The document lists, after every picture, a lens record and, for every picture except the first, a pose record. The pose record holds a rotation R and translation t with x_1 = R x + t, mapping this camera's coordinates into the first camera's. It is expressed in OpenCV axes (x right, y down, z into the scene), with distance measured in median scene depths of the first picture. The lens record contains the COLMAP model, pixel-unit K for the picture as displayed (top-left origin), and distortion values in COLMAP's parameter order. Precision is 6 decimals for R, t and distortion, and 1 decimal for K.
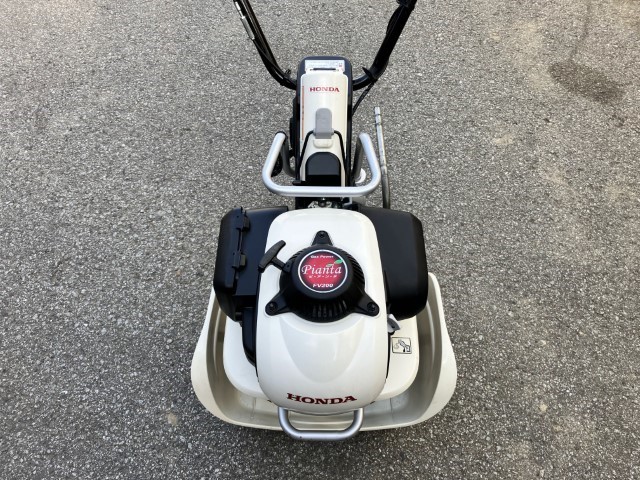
lens RADIAL K [[523.2, 0, 316.9], [0, 523.2, 245.1], [0, 0, 1]] dist [0.016411, -0.012969]
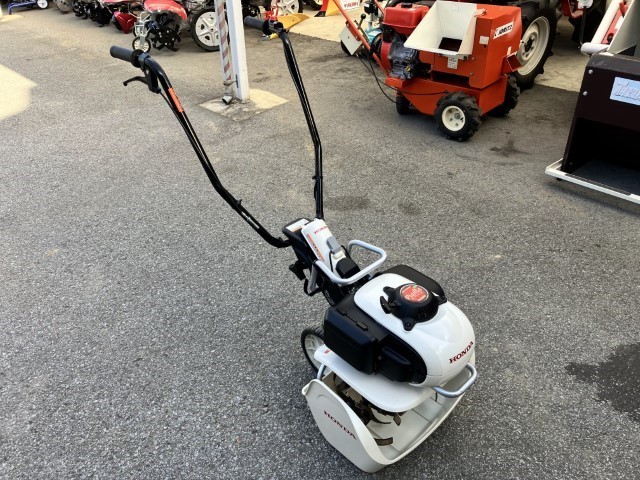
lens RADIAL K [[523.2, 0, 311.9], [0, 523.2, 226.4], [0, 0, 1]] dist [0.016411, -0.012969]
pose [[0.724081, -0.388068, 0.570184, -0.589273], [0.589690, 0.777101, -0.219955, 0.031128], [-0.357733, 0.495497, 0.791524, -0.202040]]
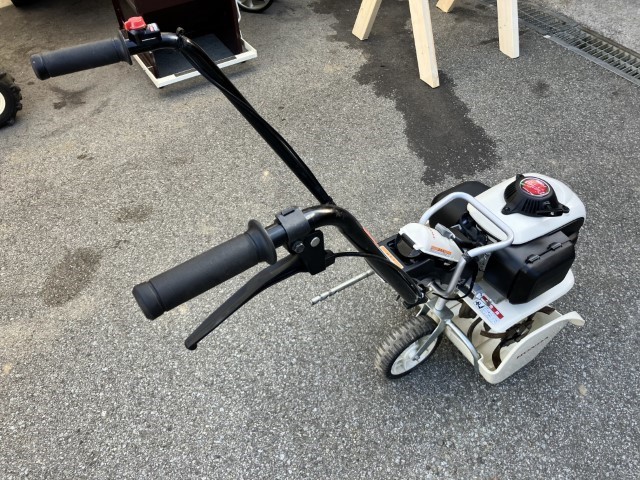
lens RADIAL K [[523.2, 0, 315.9], [0, 523.2, 243.0], [0, 0, 1]] dist [0.016411, -0.012969]
pose [[-0.531525, -0.612284, 0.585311, -0.365387], [0.719486, 0.038314, 0.693449, -0.823933], [-0.447013, 0.789709, 0.420165, 0.373367]]
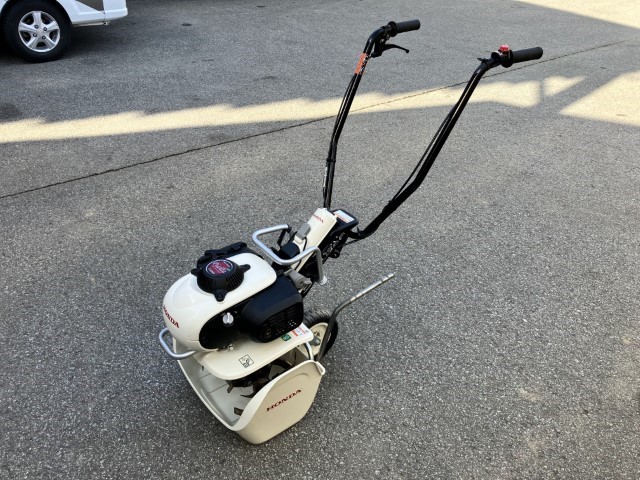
lens RADIAL K [[523.2, 0, 317.5], [0, 523.2, 237.7], [0, 0, 1]] dist [0.016411, -0.012969]
pose [[0.621044, 0.444400, -0.645610, 0.711428], [-0.664324, 0.735567, -0.132725, -0.007433], [0.415907, 0.511322, 0.752045, -0.170992]]
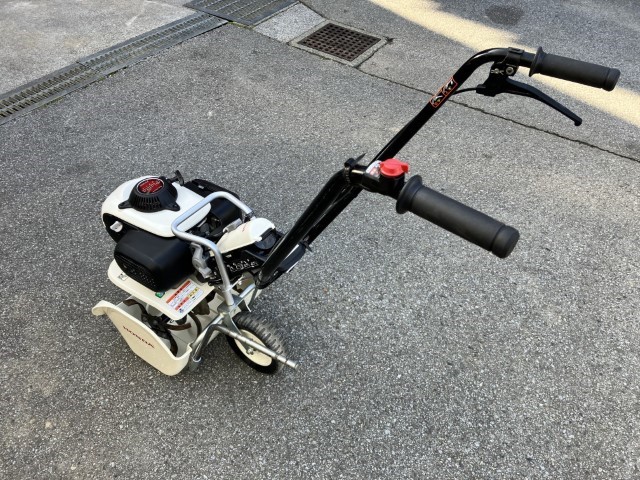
lens RADIAL K [[523.2, 0, 312.1], [0, 523.2, 239.9], [0, 0, 1]] dist [0.016411, -0.012969]
pose [[-0.553222, 0.569105, -0.608330, 0.472254], [-0.702140, 0.074405, 0.708141, -0.837709], [0.448269, 0.818892, 0.358429, 0.373384]]
